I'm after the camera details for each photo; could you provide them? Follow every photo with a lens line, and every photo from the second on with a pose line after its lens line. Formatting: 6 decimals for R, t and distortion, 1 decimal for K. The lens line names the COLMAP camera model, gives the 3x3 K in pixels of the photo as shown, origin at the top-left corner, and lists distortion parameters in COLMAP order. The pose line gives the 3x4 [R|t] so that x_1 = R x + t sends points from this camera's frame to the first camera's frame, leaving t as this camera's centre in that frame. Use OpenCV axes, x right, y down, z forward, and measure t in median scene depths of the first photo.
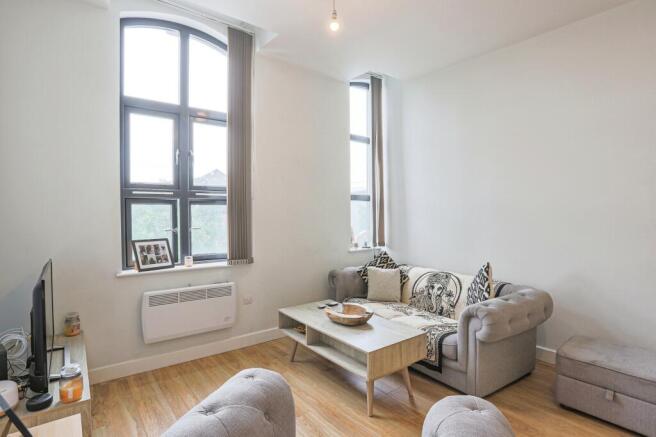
lens RADIAL K [[349.7, 0, 337.4], [0, 349.7, 209.4], [0, 0, 1]] dist [0.000044, -0.000209]
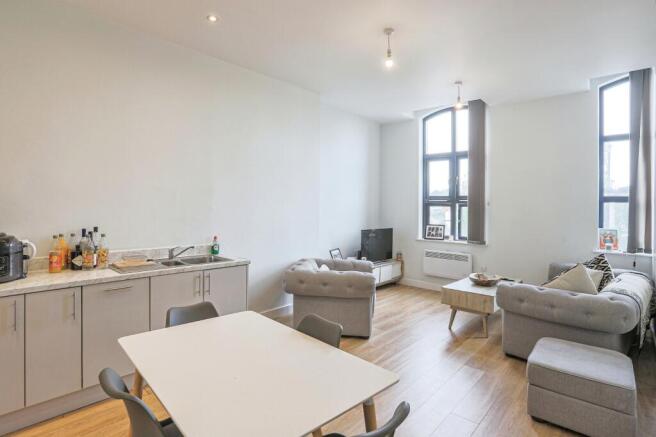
lens RADIAL K [[349.7, 0, 337.4], [0, 349.7, 209.4], [0, 0, 1]] dist [0.000044, -0.000209]
pose [[0.211619, 0.013437, -0.977260, 1.216385], [-0.004971, 0.999907, 0.012672, -0.020263], [0.977340, 0.002177, 0.211666, 0.045087]]
